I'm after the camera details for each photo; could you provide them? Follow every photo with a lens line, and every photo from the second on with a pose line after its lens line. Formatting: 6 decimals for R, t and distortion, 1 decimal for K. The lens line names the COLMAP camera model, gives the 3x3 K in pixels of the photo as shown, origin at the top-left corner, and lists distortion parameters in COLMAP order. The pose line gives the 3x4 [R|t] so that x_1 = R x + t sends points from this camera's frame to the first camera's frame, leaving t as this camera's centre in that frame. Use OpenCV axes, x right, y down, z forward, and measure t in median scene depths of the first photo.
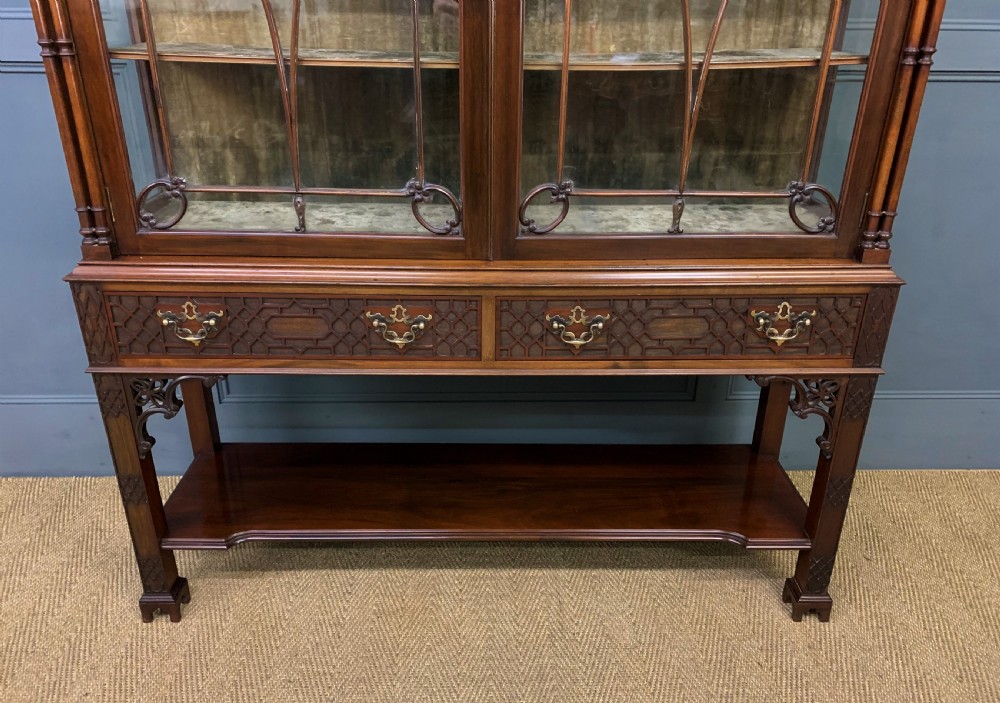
lens RADIAL K [[769.7, 0, 496.1], [0, 769.7, 372.1], [0, 0, 1]] dist [0.096997, -0.128369]
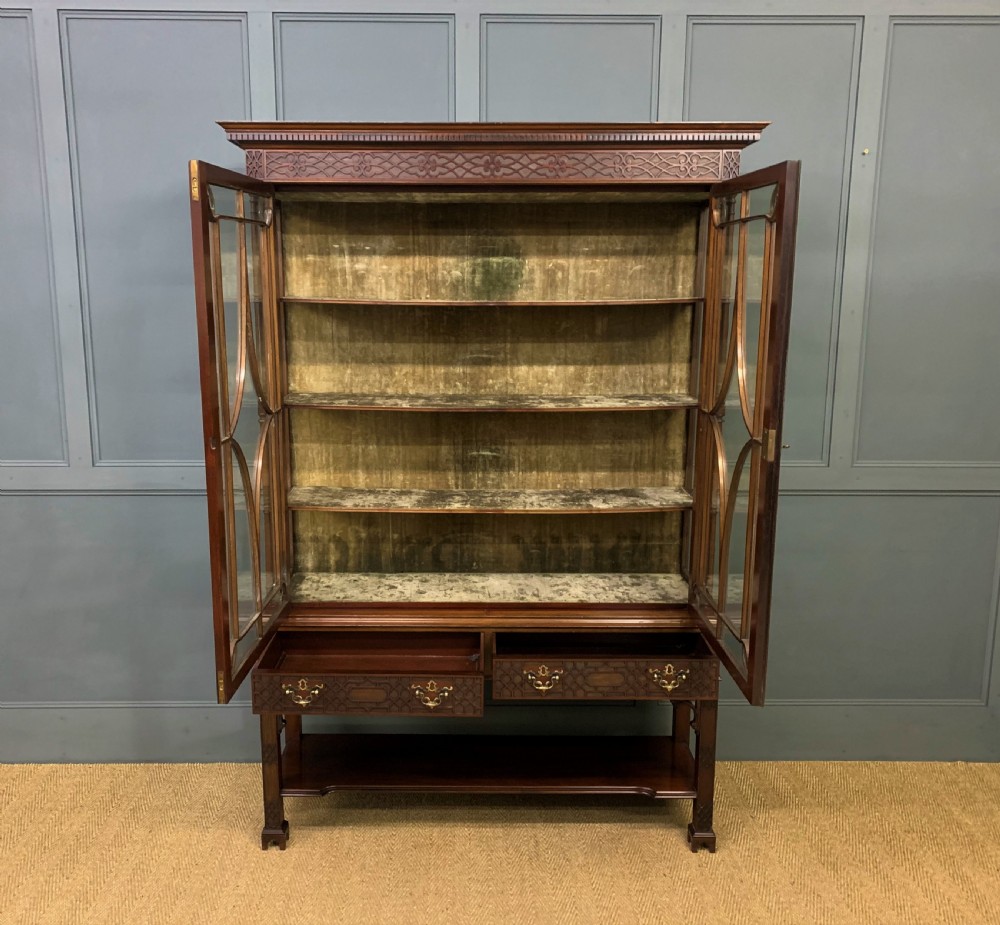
lens RADIAL K [[928.2, 0, 470.5], [0, 928.2, 465.7], [0, 0, 1]] dist [0.093459, -0.124088]
pose [[0.999837, -0.003608, -0.017671, -0.011674], [-0.000901, 0.968574, -0.248722, 0.059182], [0.018013, 0.248698, 0.968414, -1.125873]]
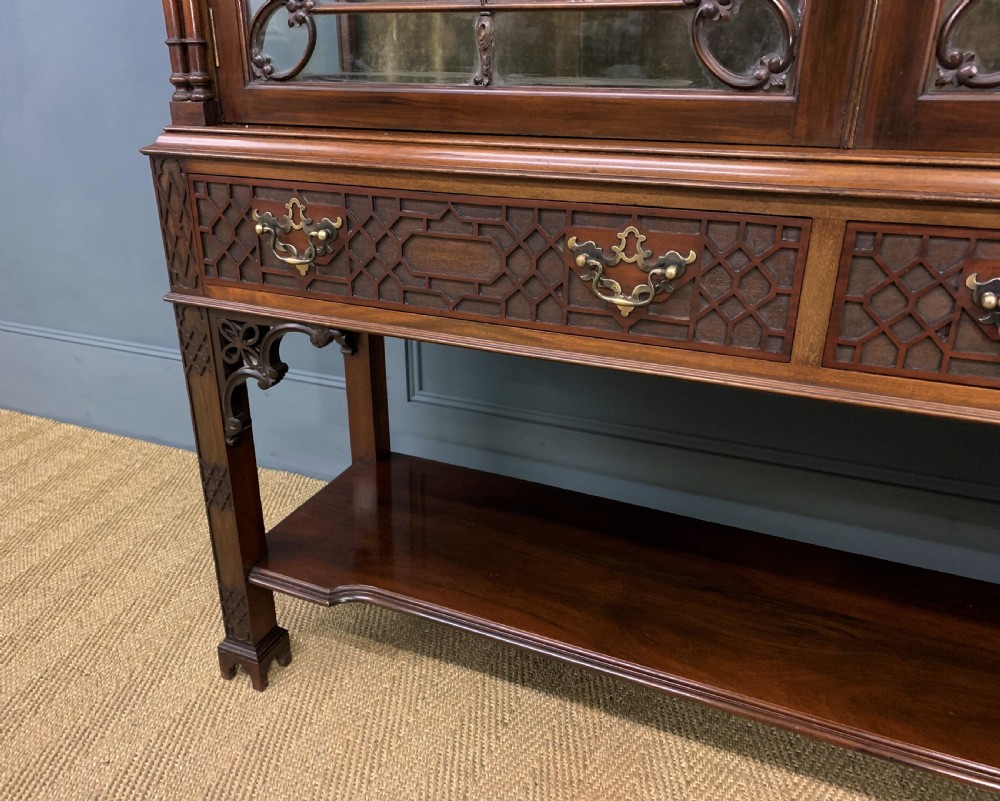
lens RADIAL K [[822.2, 0, 460.6], [0, 822.2, 398.9], [0, 0, 1]] dist [0.061969, -0.063409]
pose [[0.901523, 0.154701, -0.404134, 0.008227], [-0.166724, 0.985988, 0.005511, 0.038450], [0.399323, 0.062411, 0.914683, 0.456874]]
